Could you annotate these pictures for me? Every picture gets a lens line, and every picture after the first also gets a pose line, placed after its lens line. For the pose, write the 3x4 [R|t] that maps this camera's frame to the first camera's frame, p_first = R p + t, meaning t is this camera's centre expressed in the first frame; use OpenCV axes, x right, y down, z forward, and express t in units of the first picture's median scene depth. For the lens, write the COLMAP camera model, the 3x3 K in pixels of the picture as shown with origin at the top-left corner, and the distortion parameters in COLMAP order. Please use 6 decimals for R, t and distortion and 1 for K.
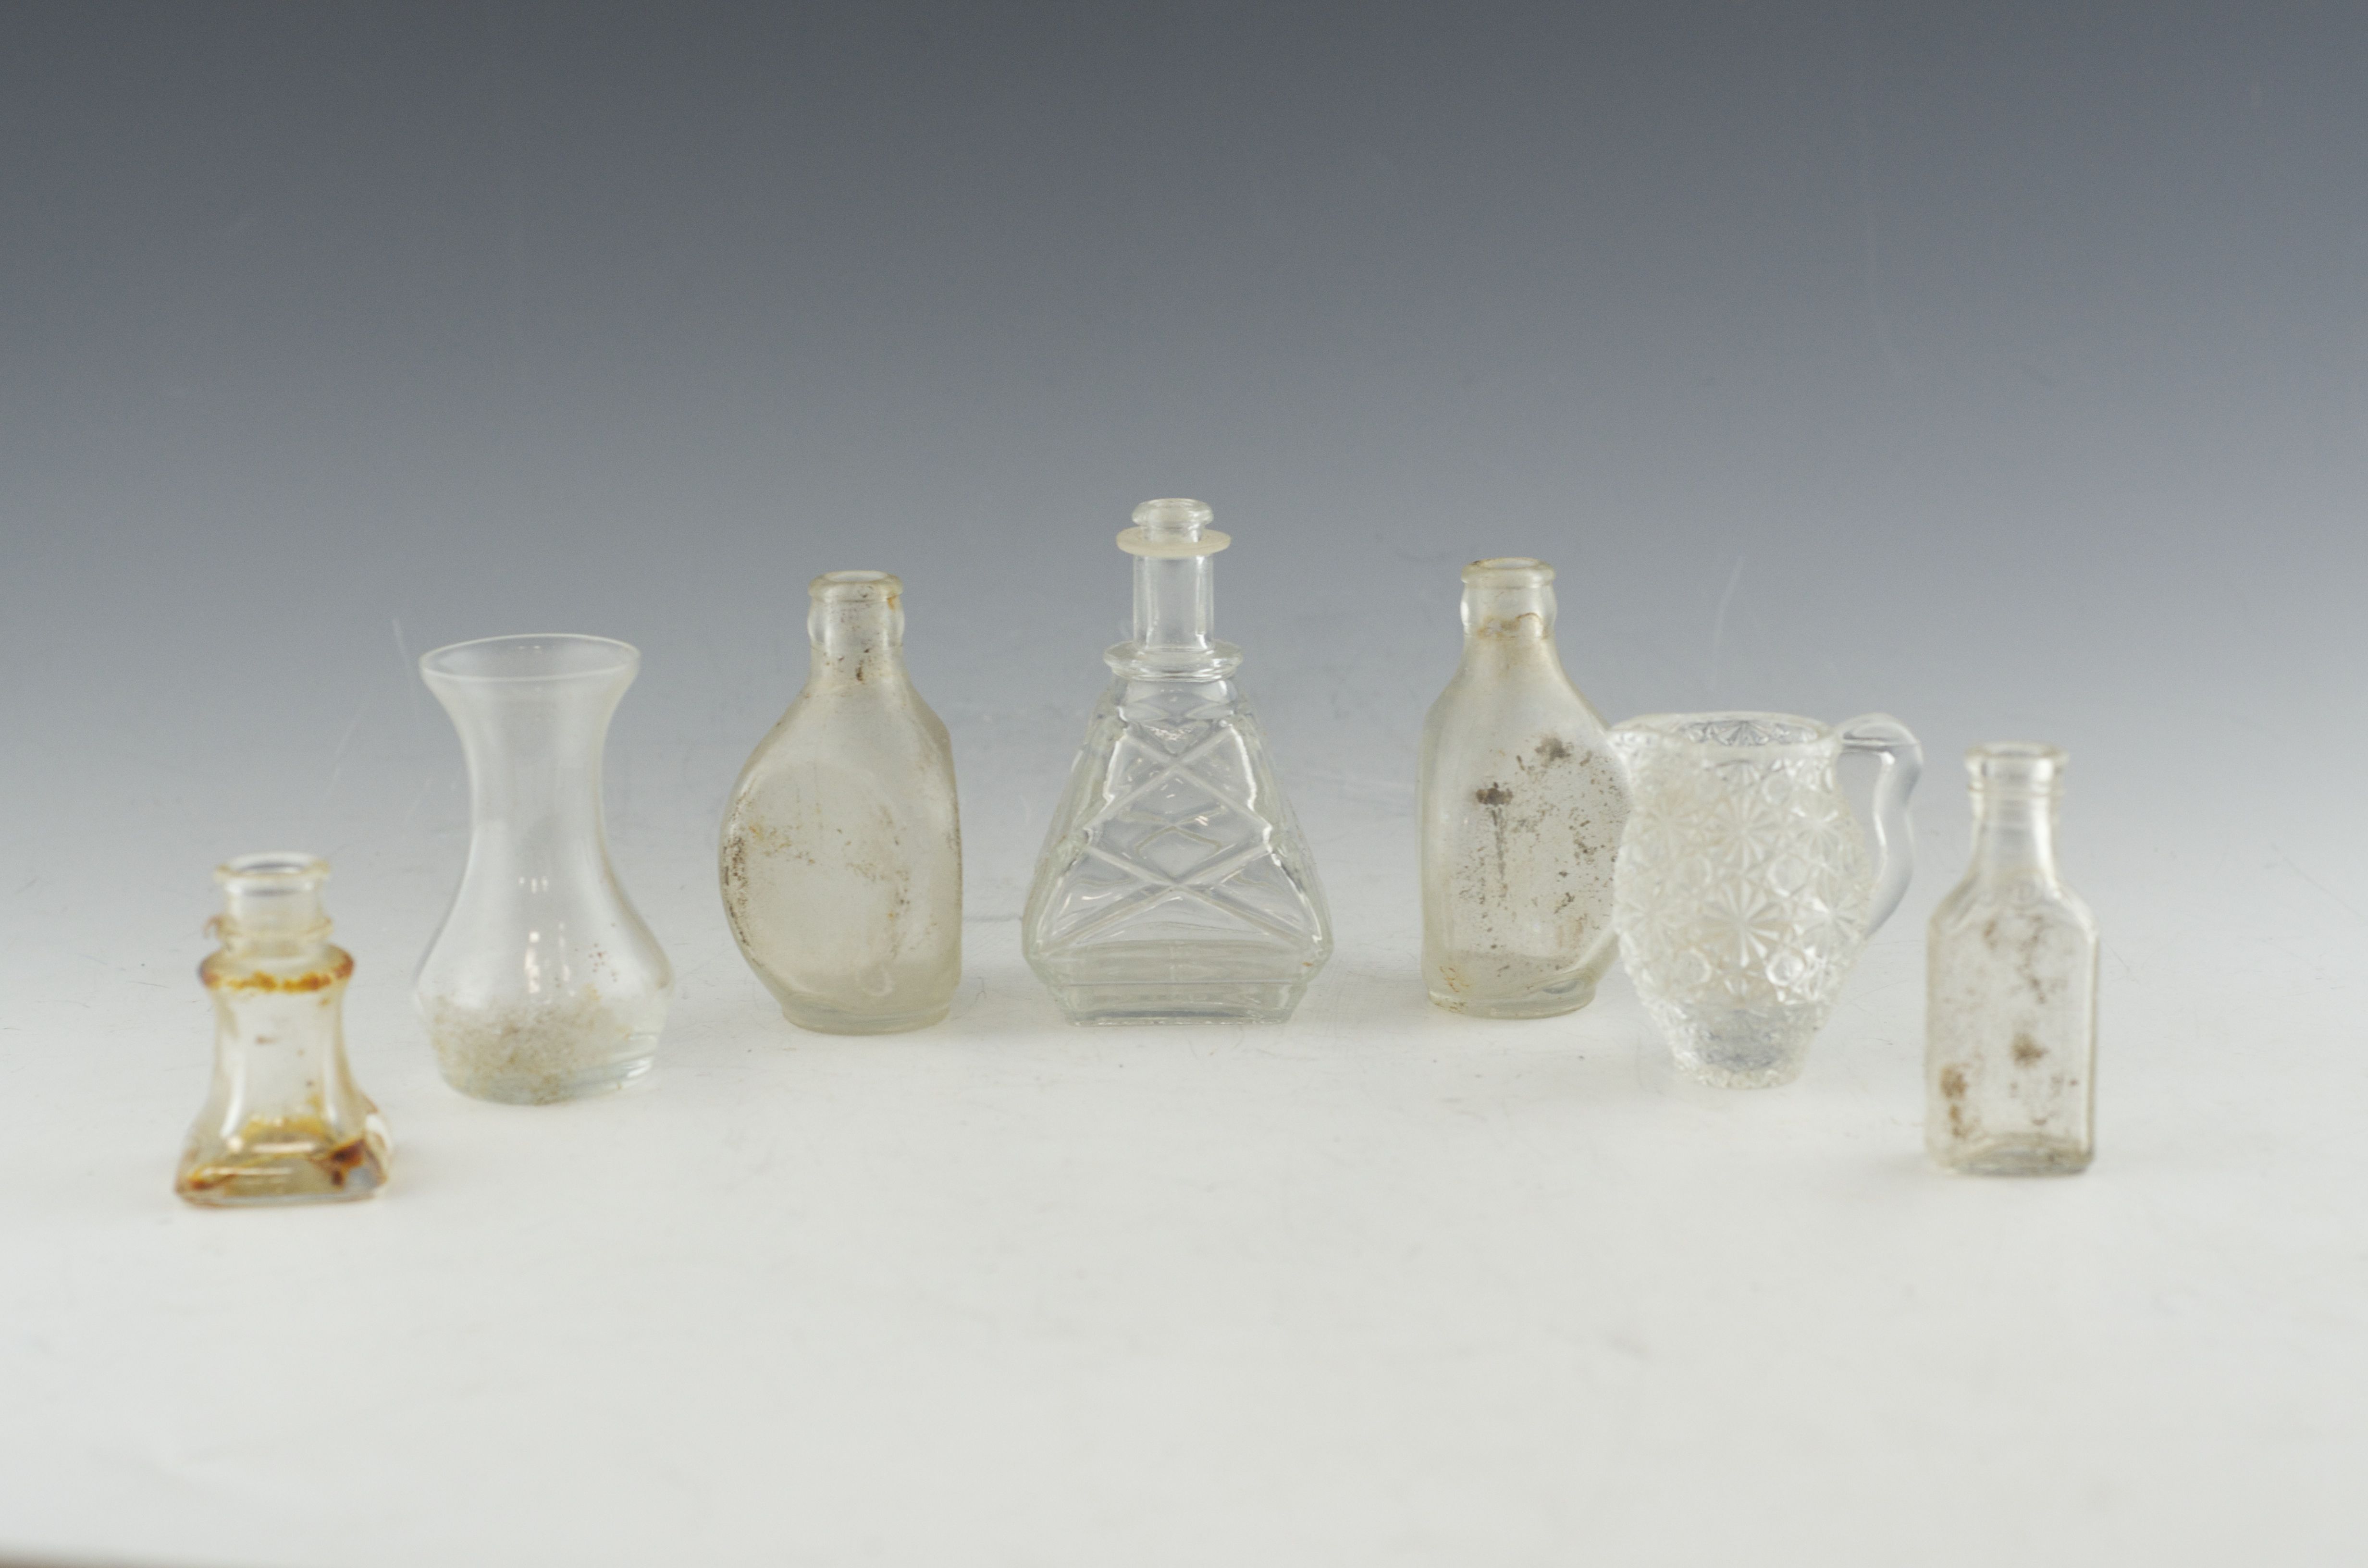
lens RADIAL K [[5891.9, 0, 1183.4], [0, 5891.9, 785.7], [0, 0, 1]] dist [-0.069335, 0.000000]
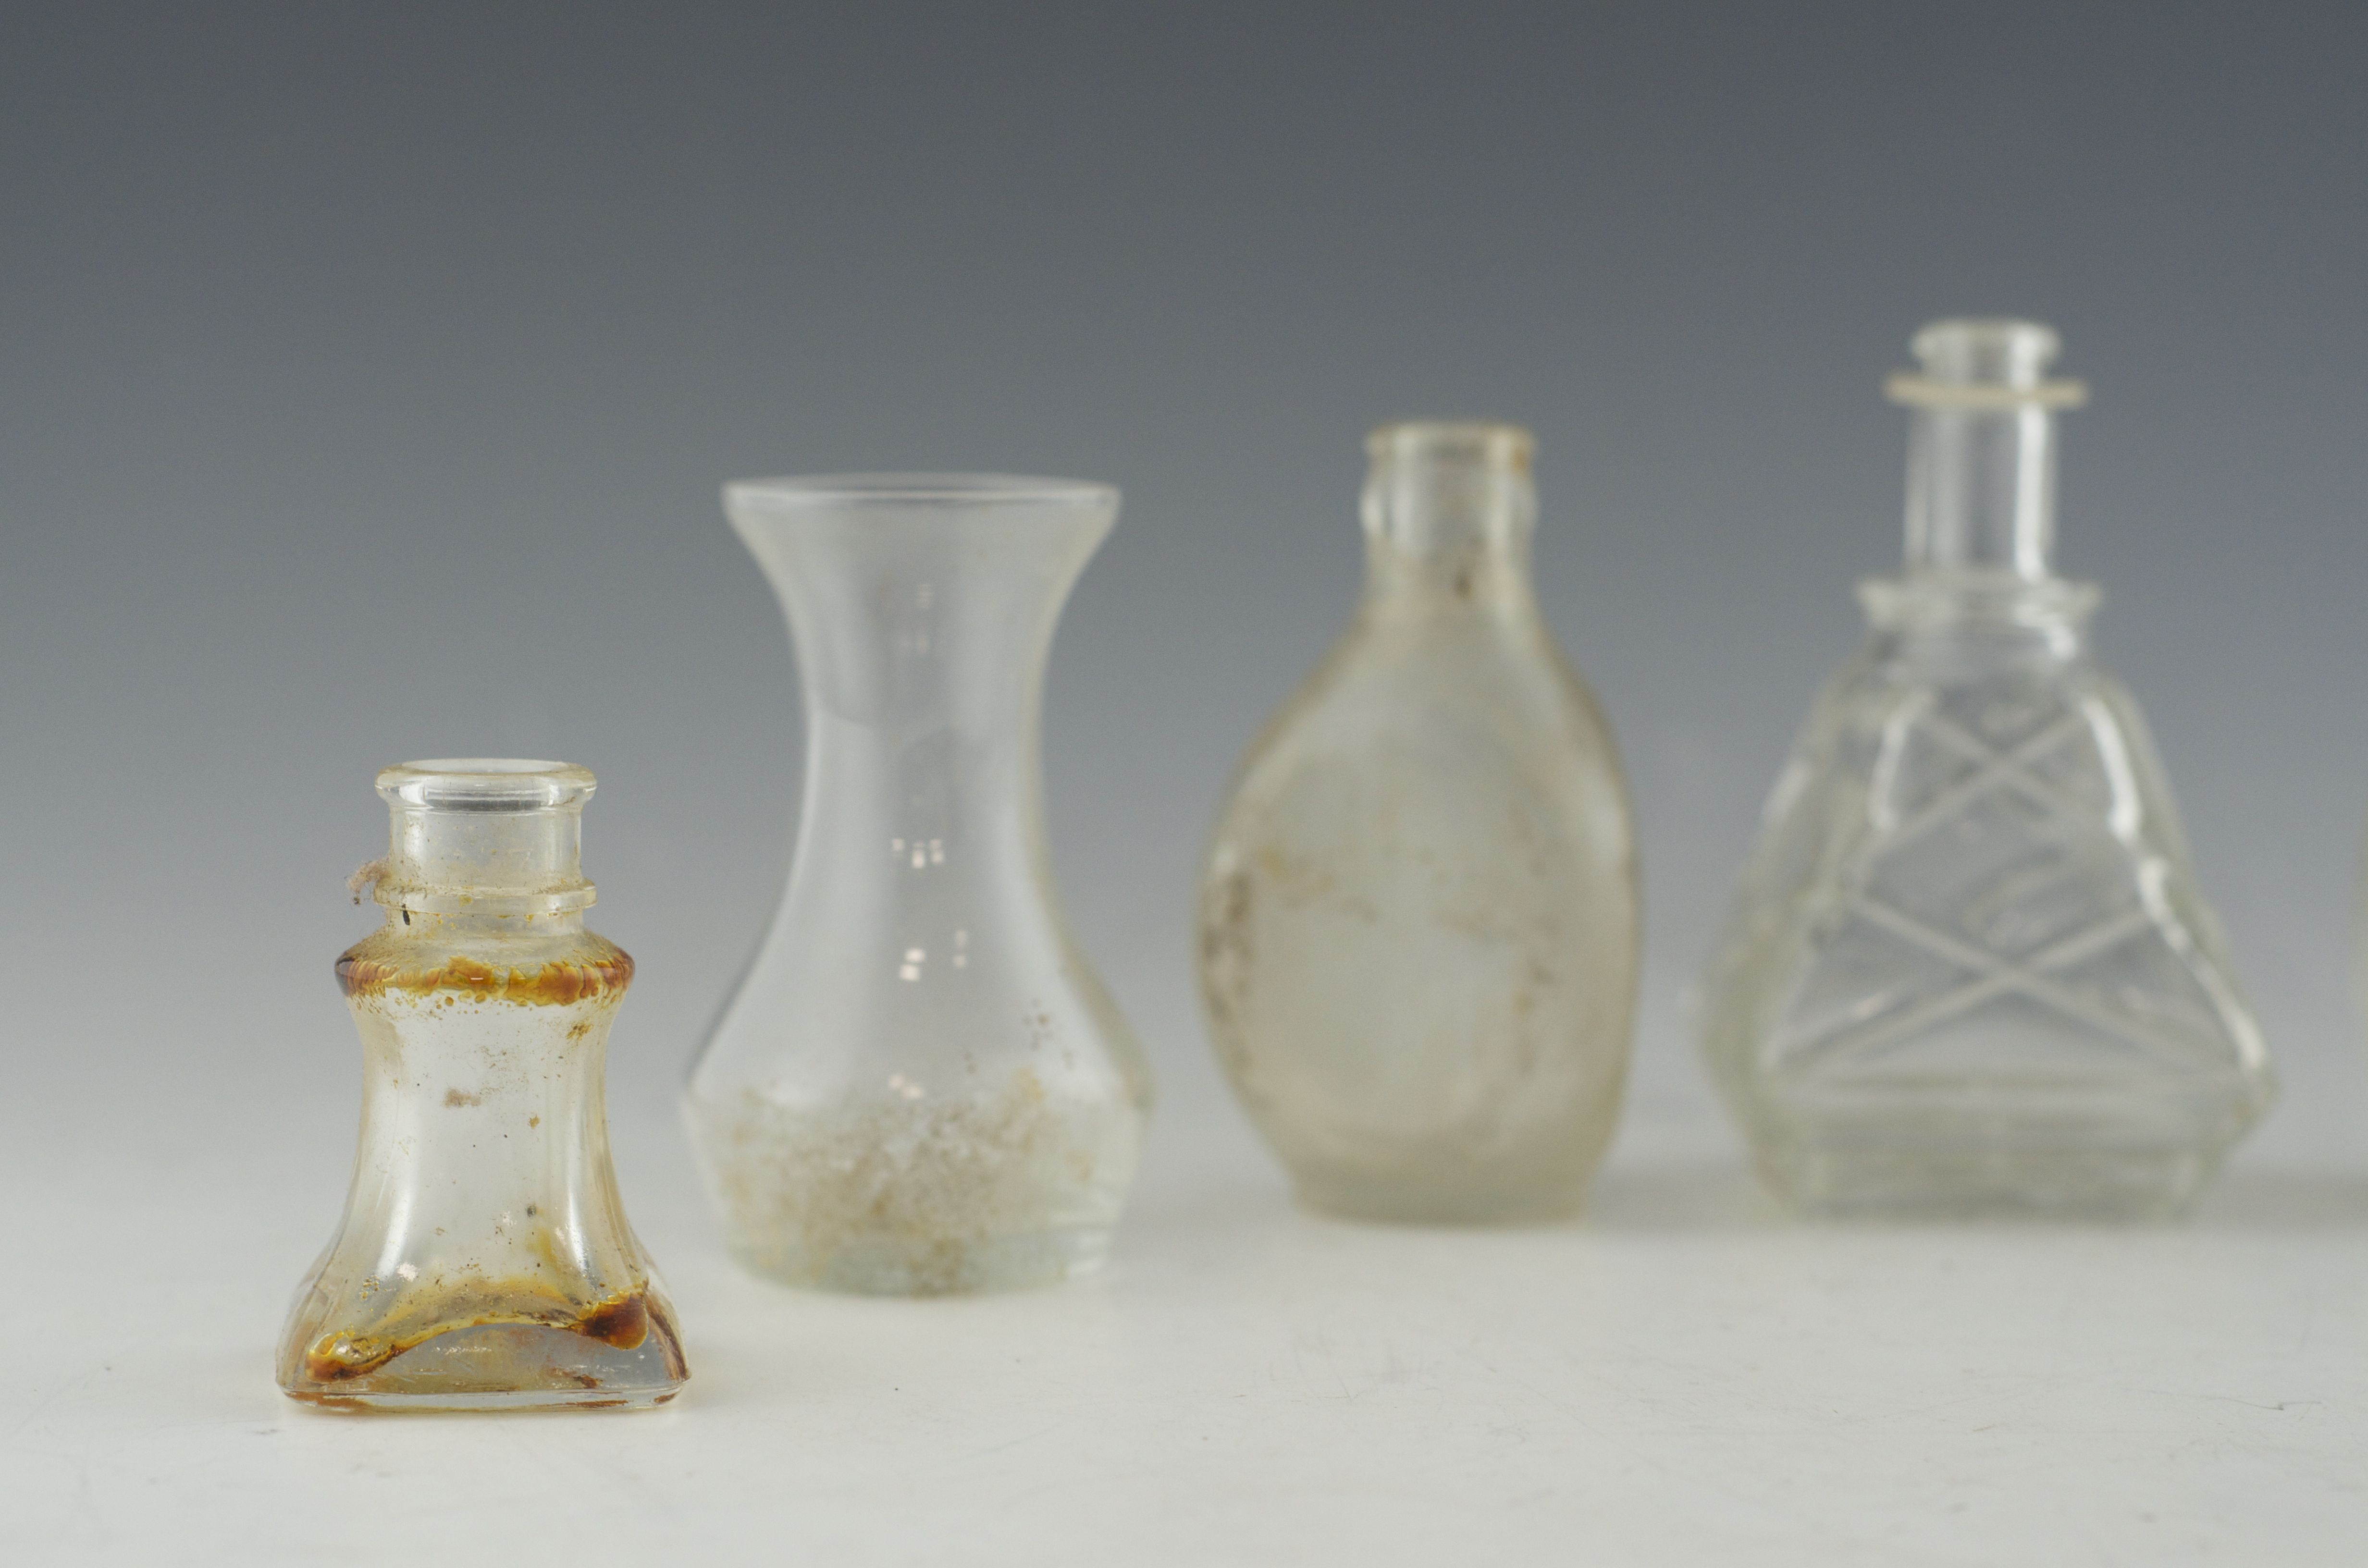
lens RADIAL K [[5891.9, 0, 1182.4], [0, 5891.9, 783.8], [0, 0, 1]] dist [-0.069335, 0.000000]
pose [[0.998989, 0.018404, 0.041010, -0.105770], [-0.012202, 0.989112, -0.146655, 0.084608], [-0.043262, 0.146007, 0.988337, 0.442068]]
